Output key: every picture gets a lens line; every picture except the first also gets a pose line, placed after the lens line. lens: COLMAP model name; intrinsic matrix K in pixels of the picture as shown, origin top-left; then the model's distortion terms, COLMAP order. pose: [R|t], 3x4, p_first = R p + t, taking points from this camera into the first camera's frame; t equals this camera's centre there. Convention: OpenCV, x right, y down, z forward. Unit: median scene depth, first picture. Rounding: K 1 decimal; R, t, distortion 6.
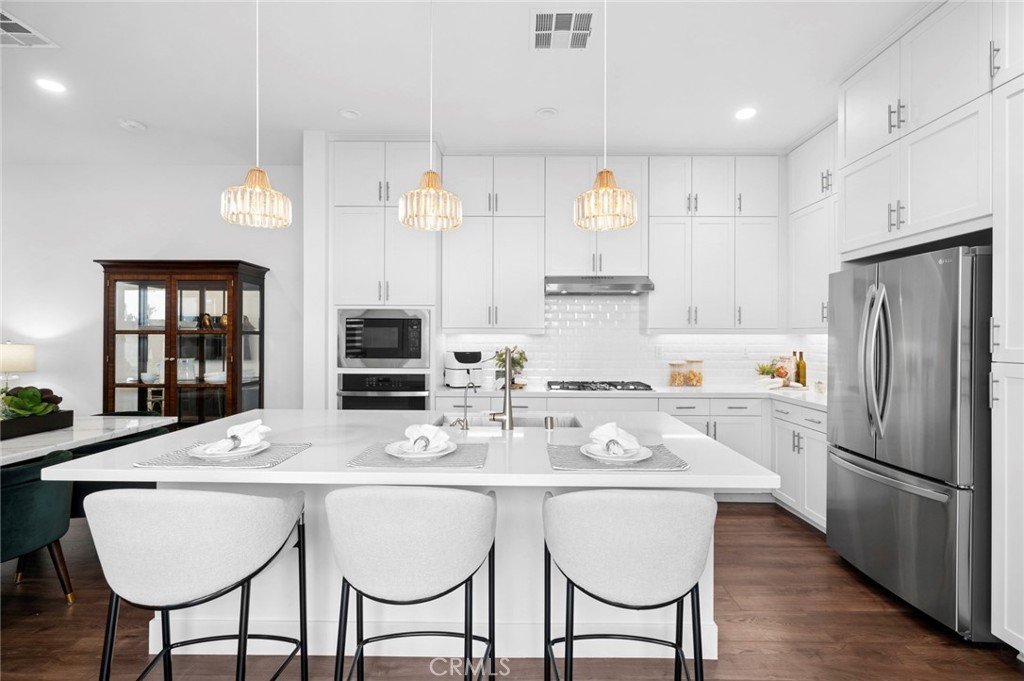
lens RADIAL K [[473.8, 0, 515.2], [0, 473.8, 335.8], [0, 0, 1]] dist [0.001307, -0.000004]
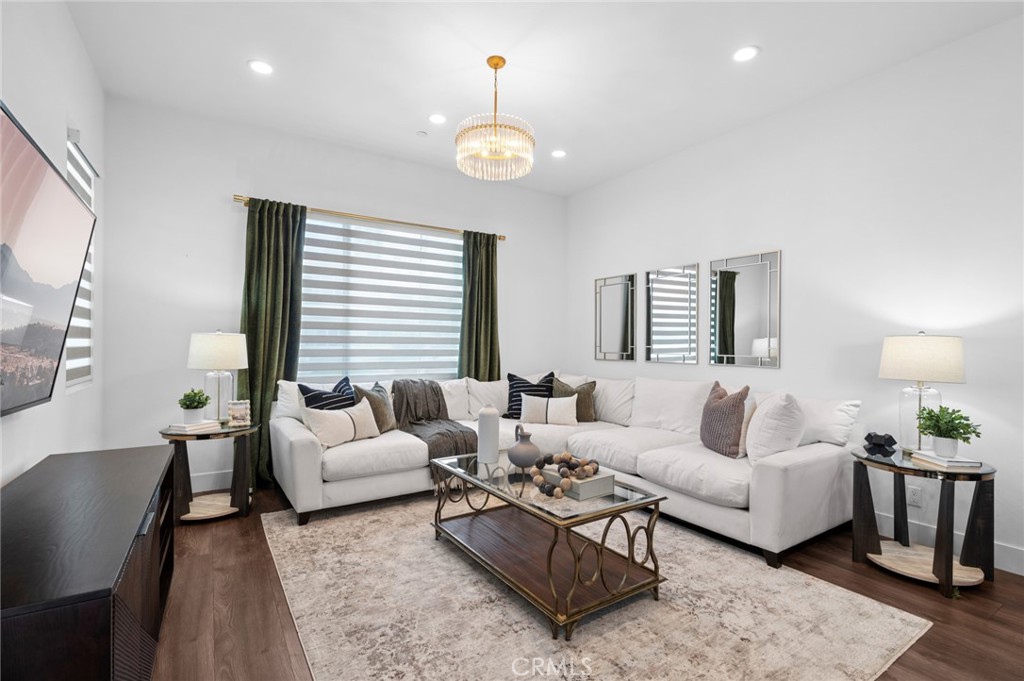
lens RADIAL K [[473.6, 0, 510.6], [0, 473.6, 347.0], [0, 0, 1]] dist [0.001482, -0.000023]
pose [[0.545826, 0.004300, -0.837887, -0.895560], [-0.001533, 0.999990, 0.004134, 0.030872], [0.837897, -0.000972, 0.545828, 0.229098]]
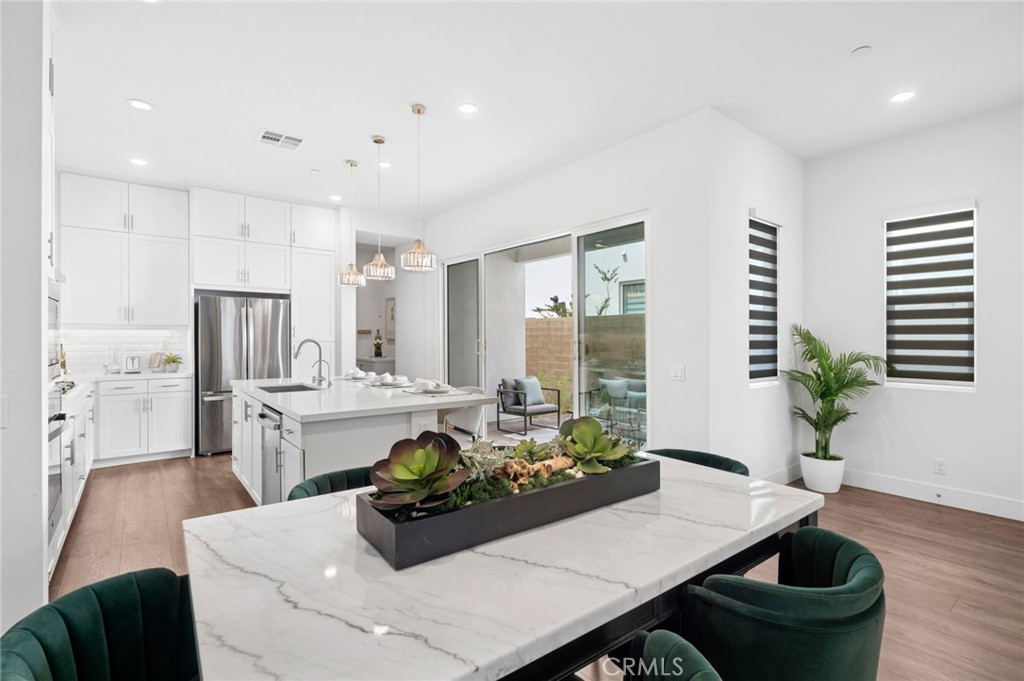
lens RADIAL K [[473.8, 0, 515.2], [0, 473.8, 335.8], [0, 0, 1]] dist [0.001307, -0.000004]
pose [[-0.632062, -0.003747, 0.774909, -1.022596], [-0.008235, 0.999964, -0.001883, 0.007563], [-0.774874, -0.007571, -0.632070, 0.869942]]
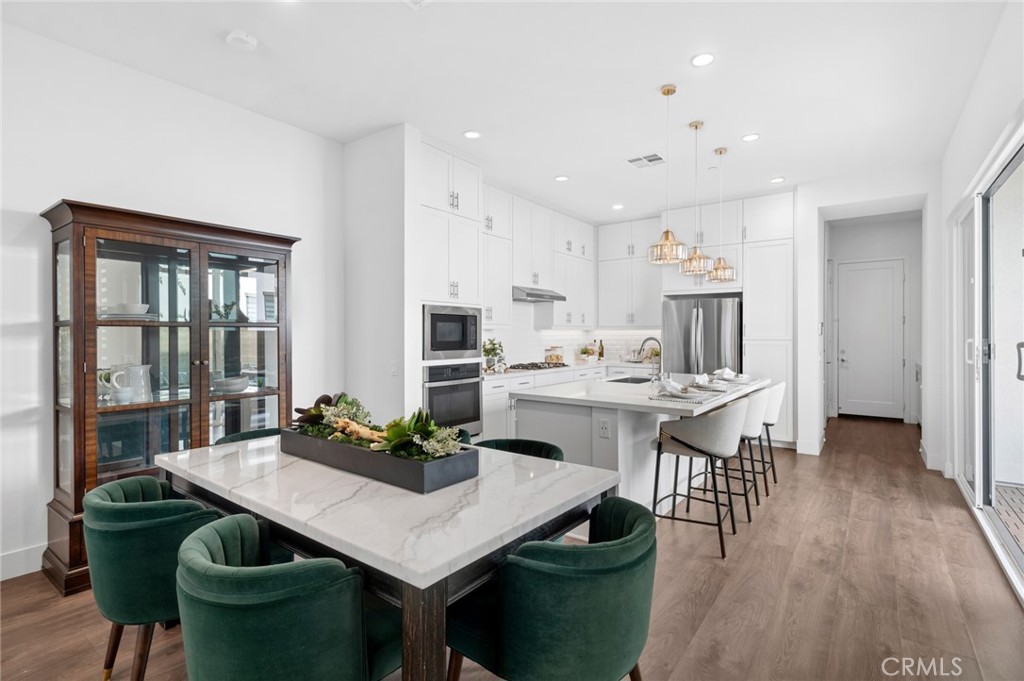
lens RADIAL K [[489.4, 0, 514.2], [0, 489.4, 338.4], [0, 0, 1]] dist [0.009314, -0.000968]
pose [[0.582229, -0.011212, 0.812947, -1.071067], [0.000534, 0.999910, 0.013409, 0.003700], [-0.813024, -0.007373, 0.582183, 0.200218]]
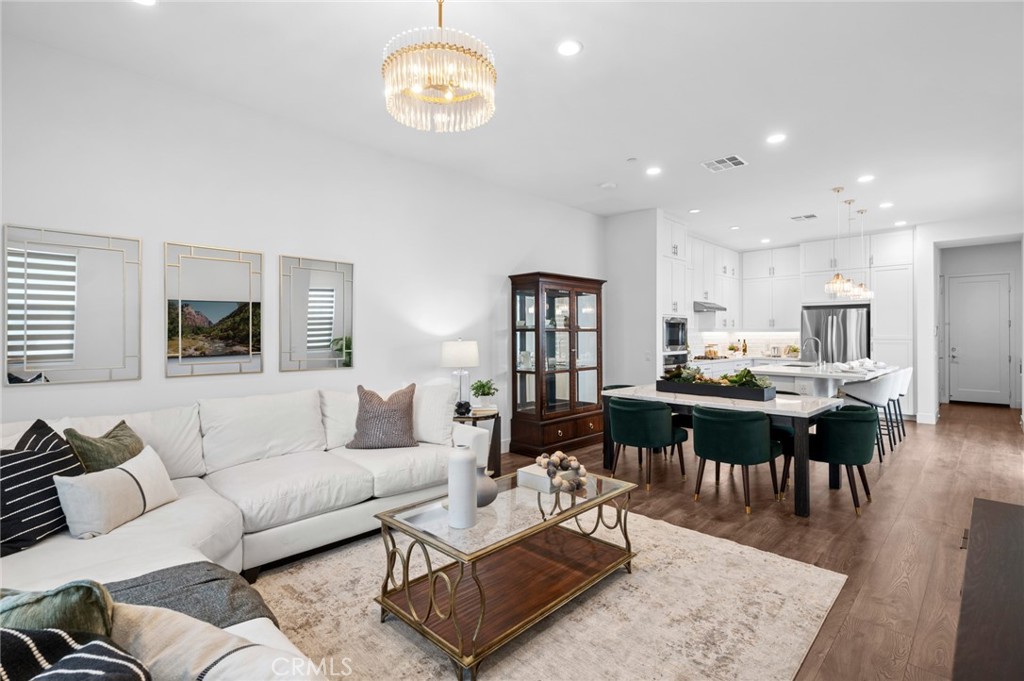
lens RADIAL K [[478.2, 0, 510.0], [0, 478.2, 335.8], [0, 0, 1]] dist [0.002740, -0.000126]
pose [[0.698875, -0.005546, 0.715223, -1.859212], [0.000726, 0.999975, 0.007045, -0.001001], [-0.715244, -0.004405, 0.698861, 0.189332]]
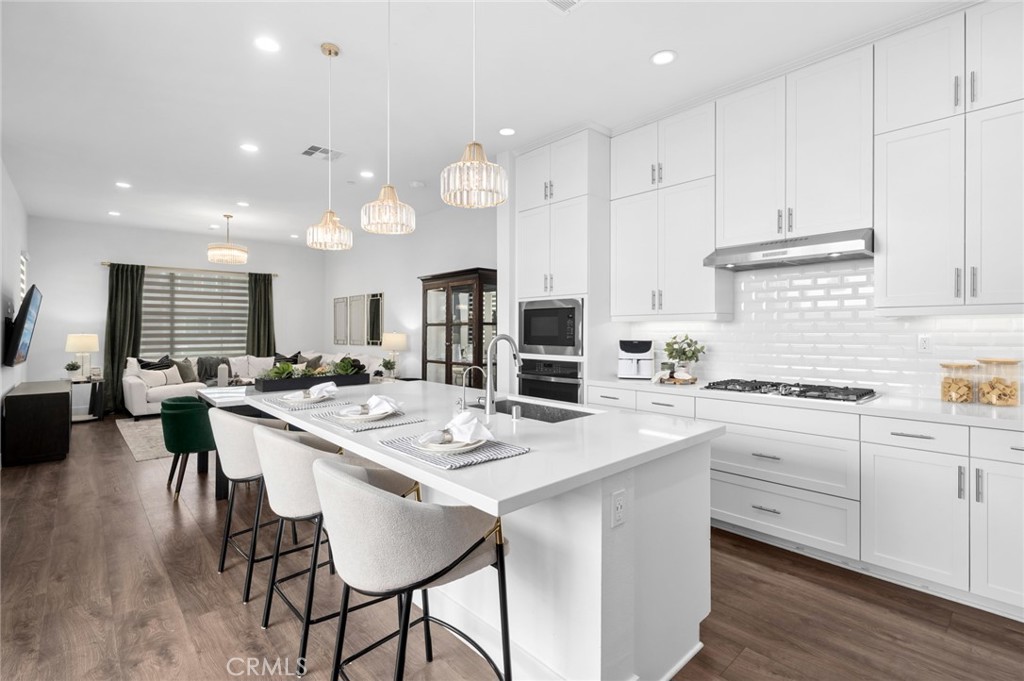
lens RADIAL K [[478.1, 0, 512.7], [0, 478.1, 327.8], [0, 0, 1]] dist [0.000337, -0.000268]
pose [[0.680513, -0.010111, -0.732666, 0.435164], [0.009286, 0.999943, -0.005174, 0.011306], [0.732677, -0.003283, 0.680568, 0.190280]]
